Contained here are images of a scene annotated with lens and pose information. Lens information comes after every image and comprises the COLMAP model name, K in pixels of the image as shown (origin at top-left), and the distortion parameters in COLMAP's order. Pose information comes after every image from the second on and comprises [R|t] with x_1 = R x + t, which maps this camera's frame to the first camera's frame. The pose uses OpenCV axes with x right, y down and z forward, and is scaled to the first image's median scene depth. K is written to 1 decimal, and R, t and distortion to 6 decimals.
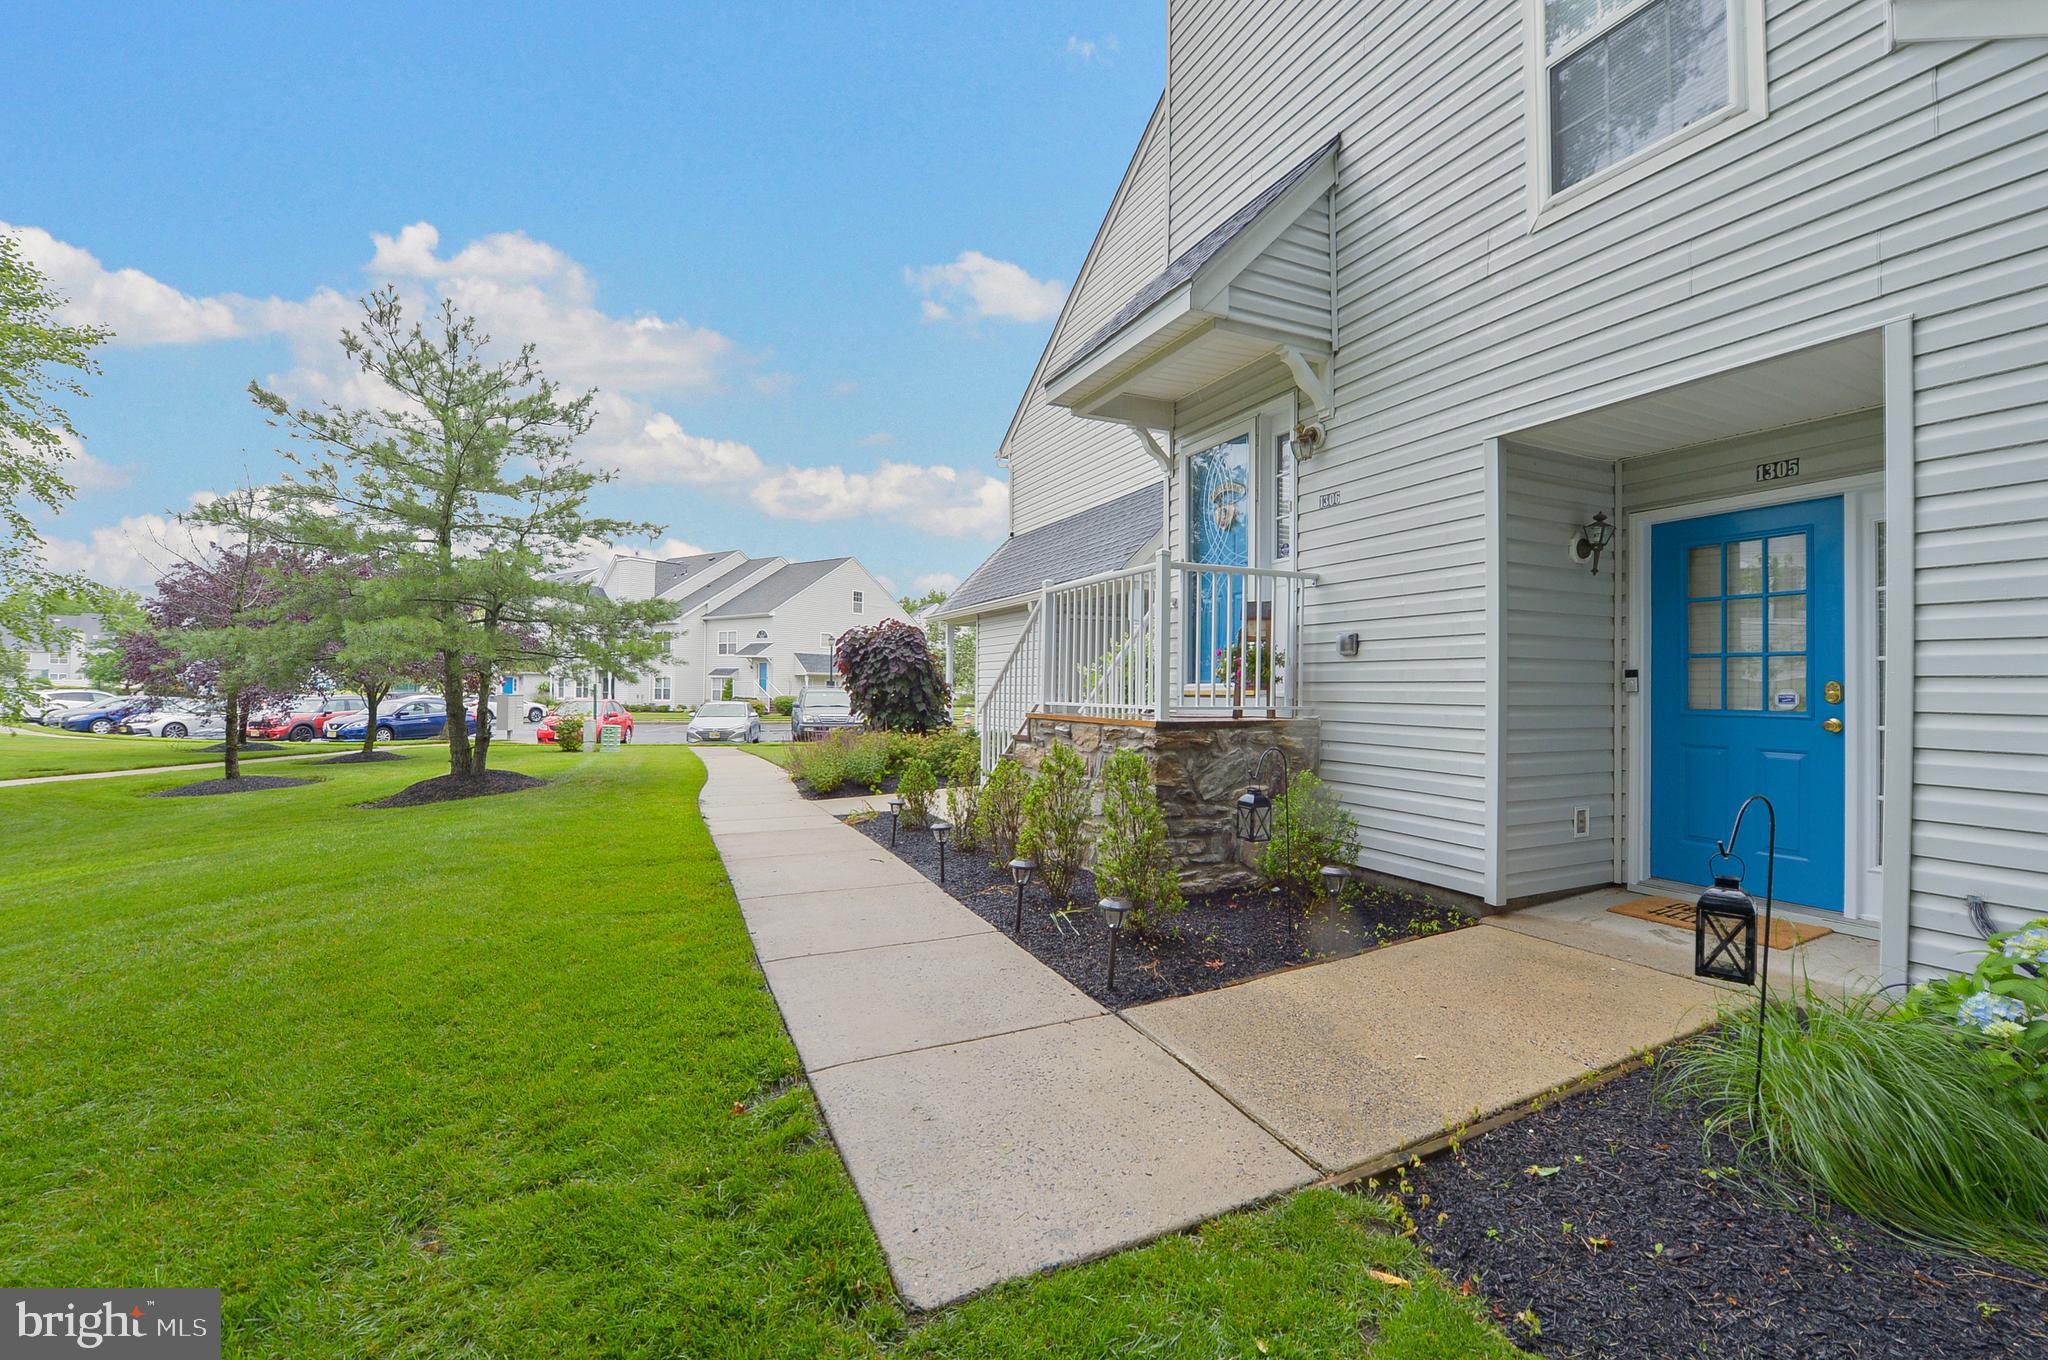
lens RADIAL K [[877.2, 0, 1034.6], [0, 877.2, 666.8], [0, 0, 1]] dist [-0.008647, -0.002991]
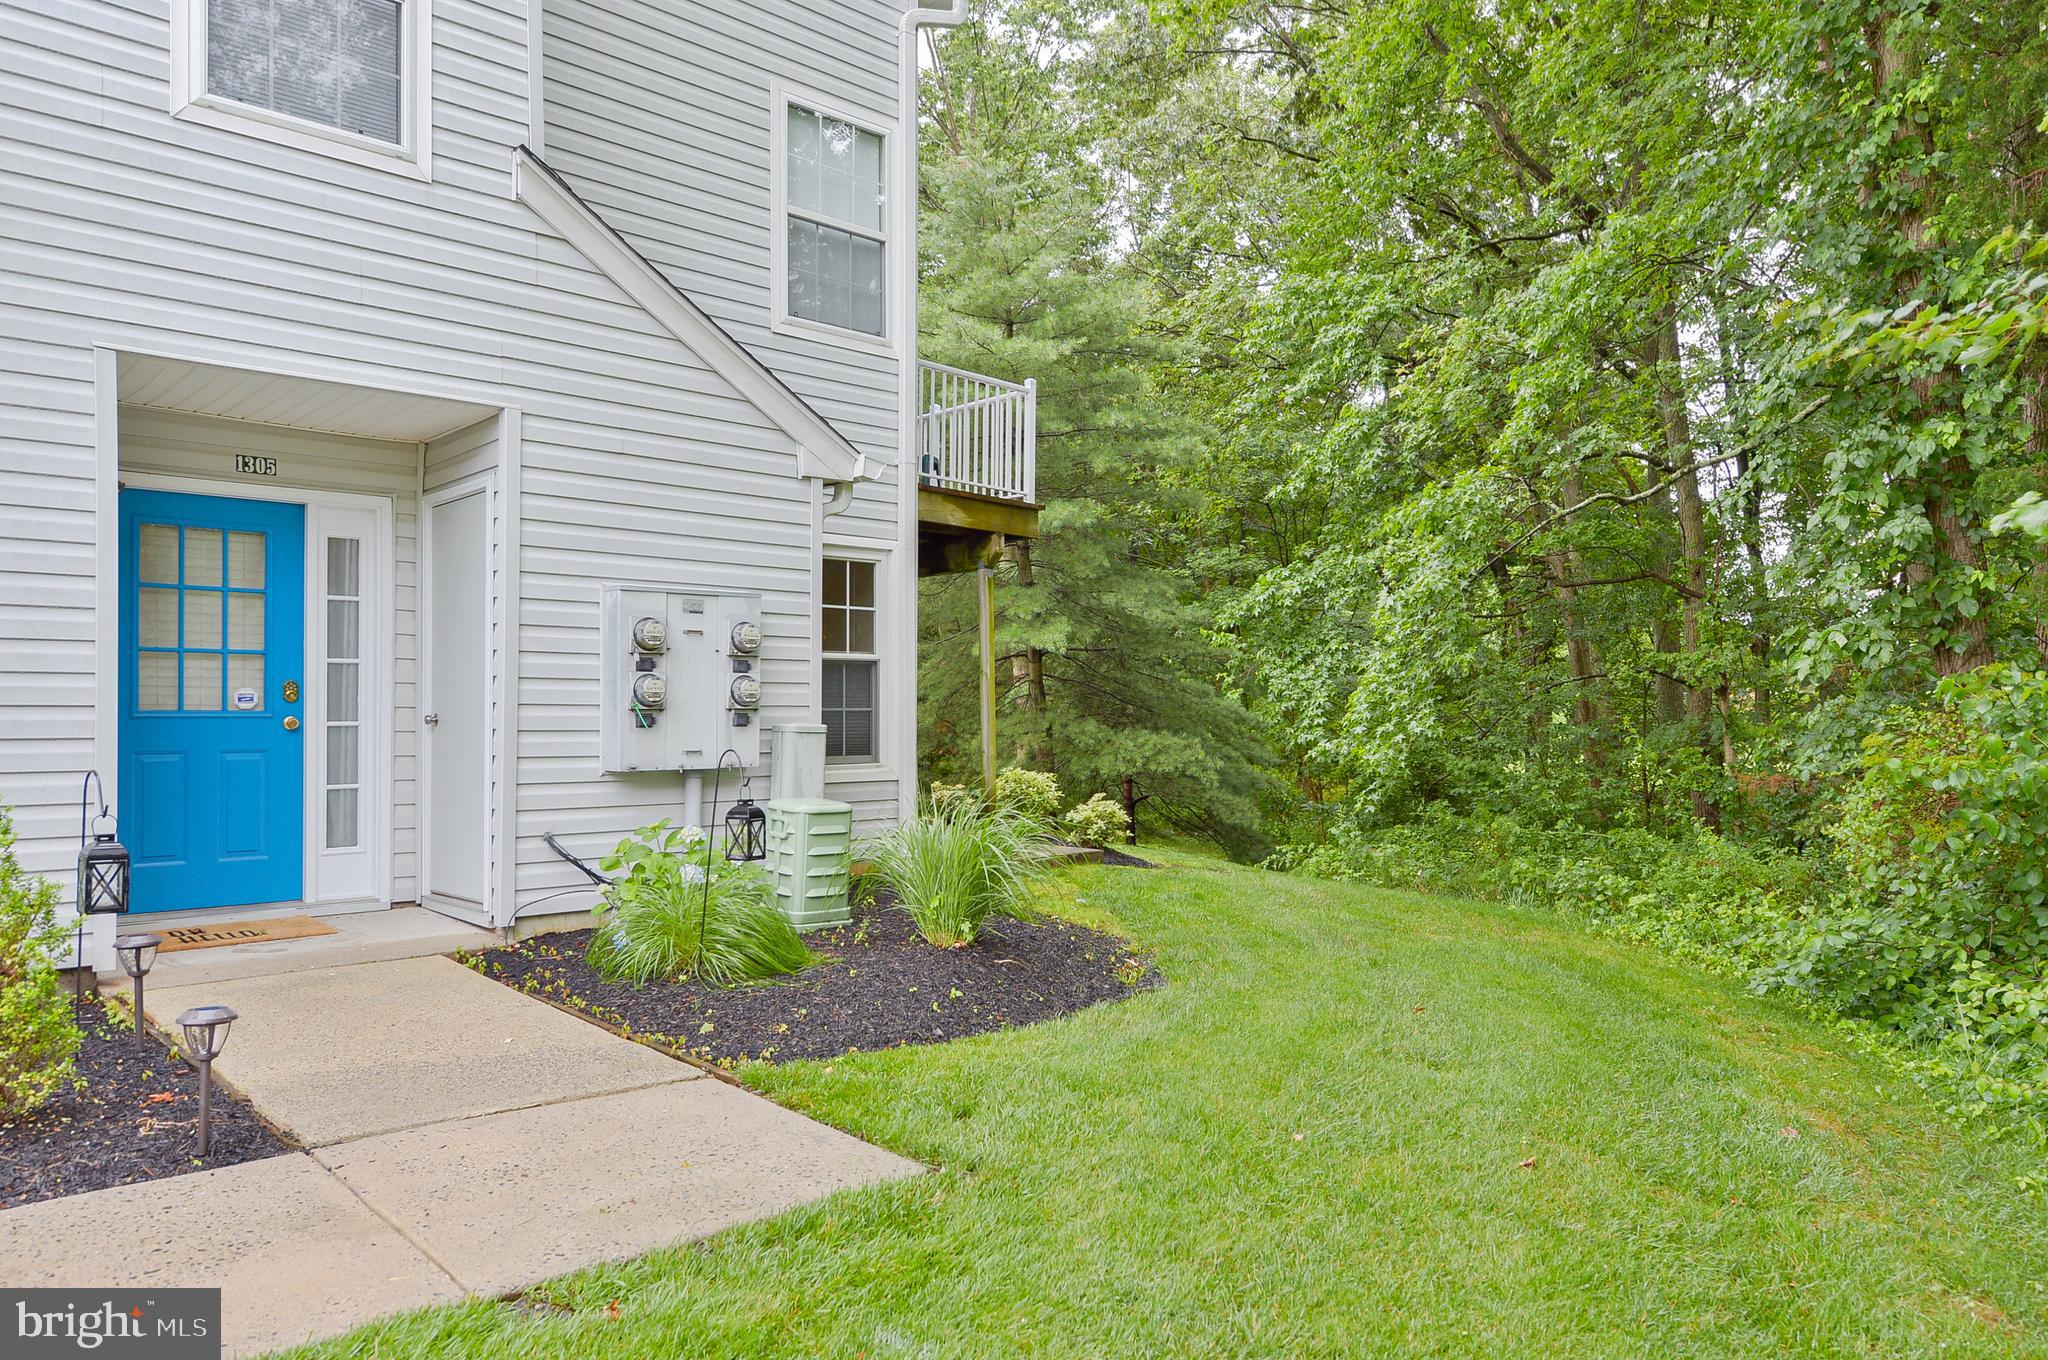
lens RADIAL K [[1396.7, 0, 1017.9], [0, 1396.7, 680.8], [0, 0, 1]] dist [-0.000544, 0.012753]
pose [[-0.316707, 0.016717, 0.948376, -0.906096], [-0.020699, 0.999485, -0.024530, 0.037632], [-0.948297, -0.027399, -0.316198, 0.669733]]
